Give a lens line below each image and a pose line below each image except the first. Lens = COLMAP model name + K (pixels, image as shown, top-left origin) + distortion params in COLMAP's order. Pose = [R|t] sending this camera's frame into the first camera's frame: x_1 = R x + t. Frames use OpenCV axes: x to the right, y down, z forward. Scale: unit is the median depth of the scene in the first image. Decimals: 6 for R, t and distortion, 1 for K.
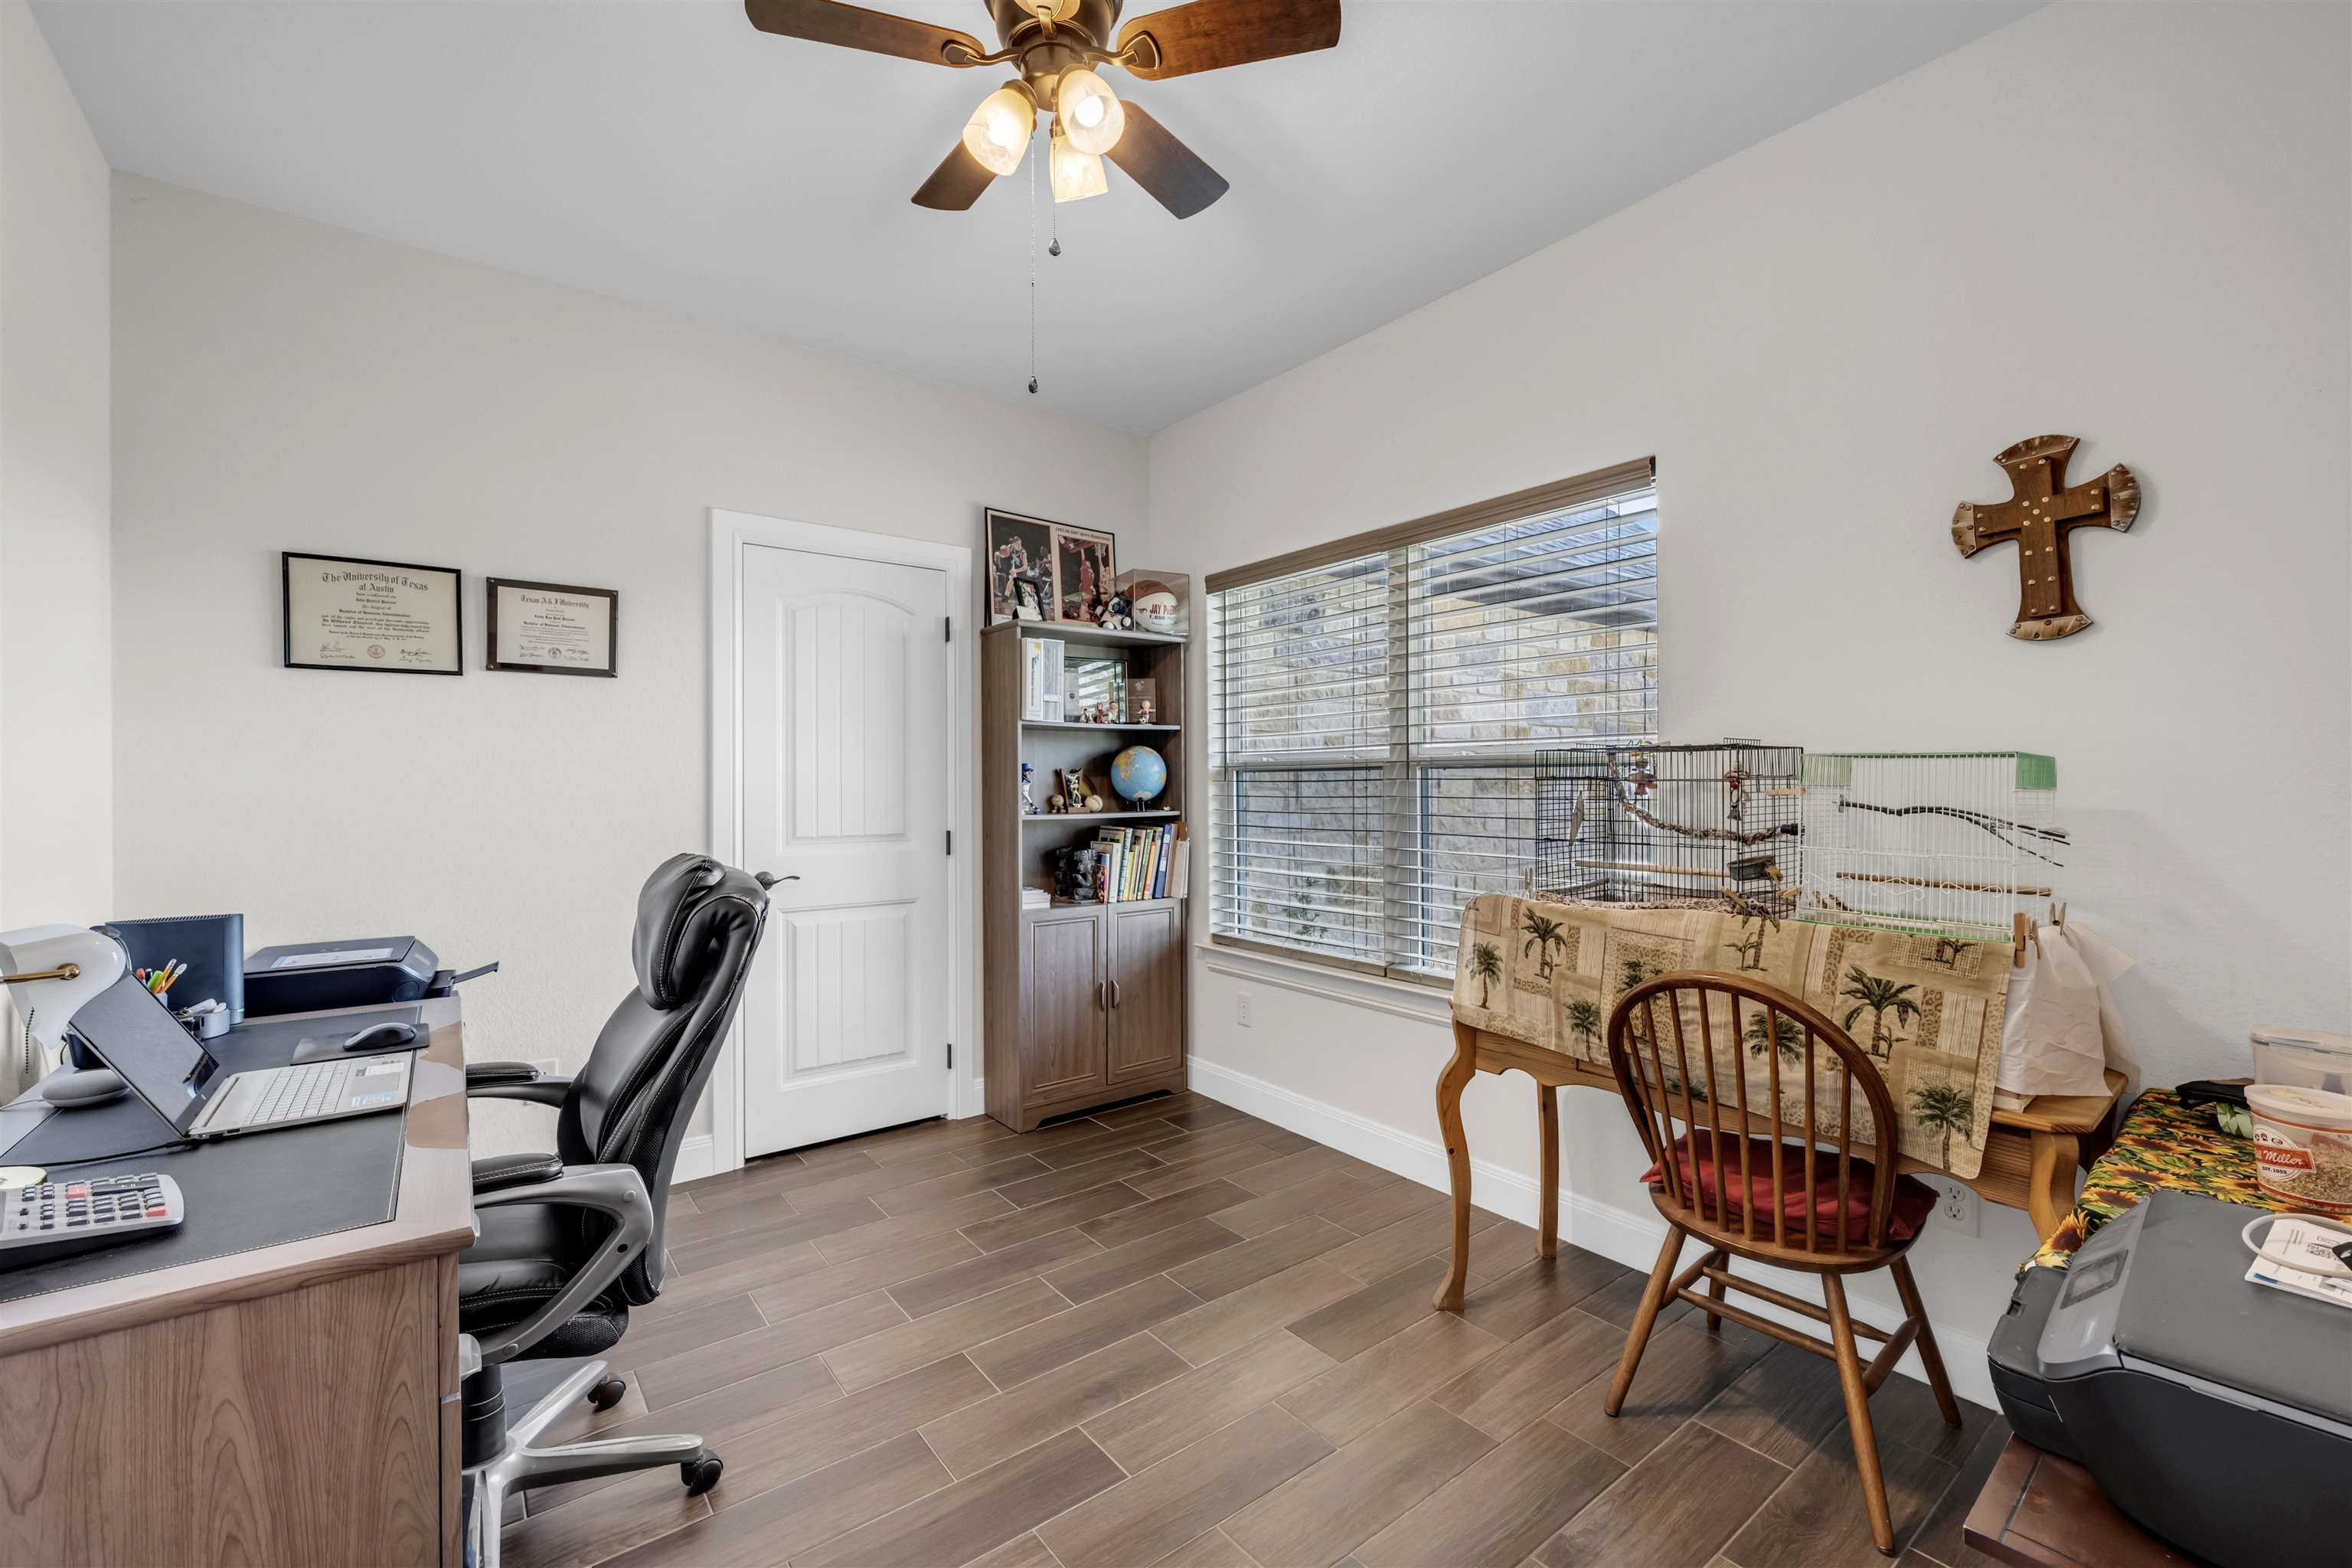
lens RADIAL K [[973.9, 0, 1175.2], [0, 973.9, 780.5], [0, 0, 1]] dist [-0.008124, 0.000497]
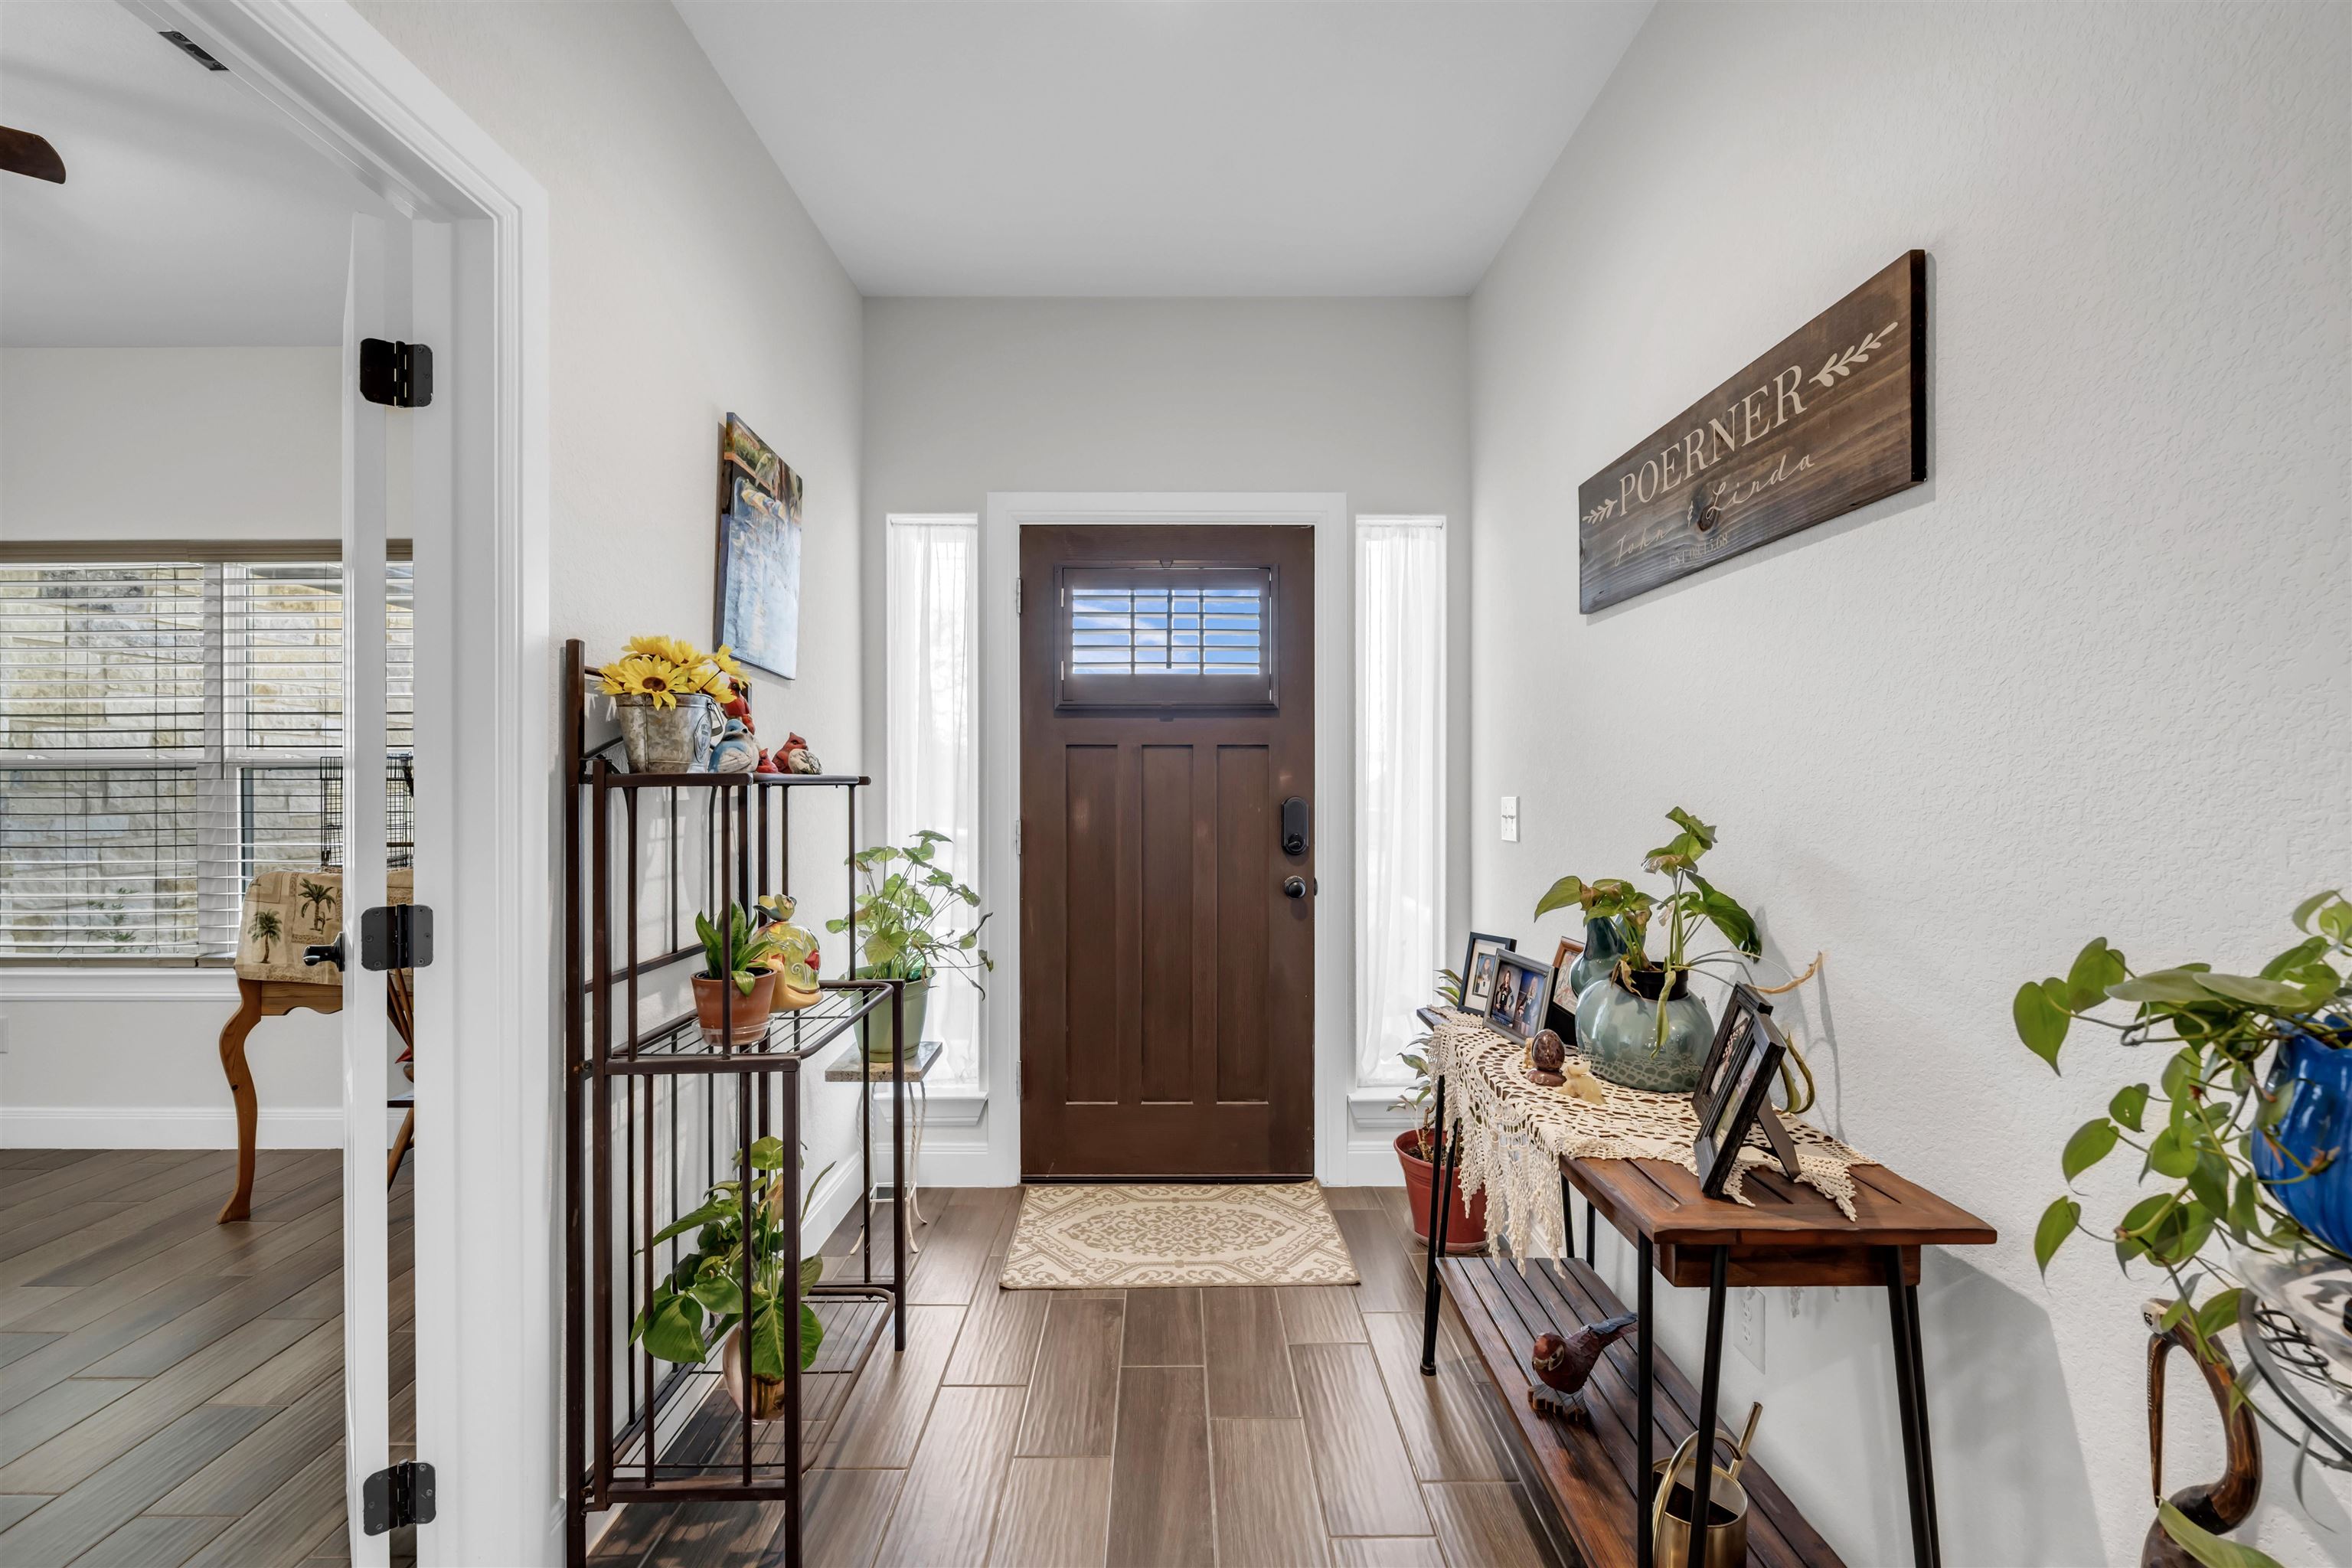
lens RADIAL K [[973.9, 0, 1174.8], [0, 973.9, 782.1], [0, 0, 1]] dist [-0.008124, 0.000497]
pose [[0.601859, 0.005187, 0.798585, 0.026855], [-0.005570, 0.999982, -0.002298, -0.001902], [-0.798583, -0.003065, 0.601877, -0.658076]]
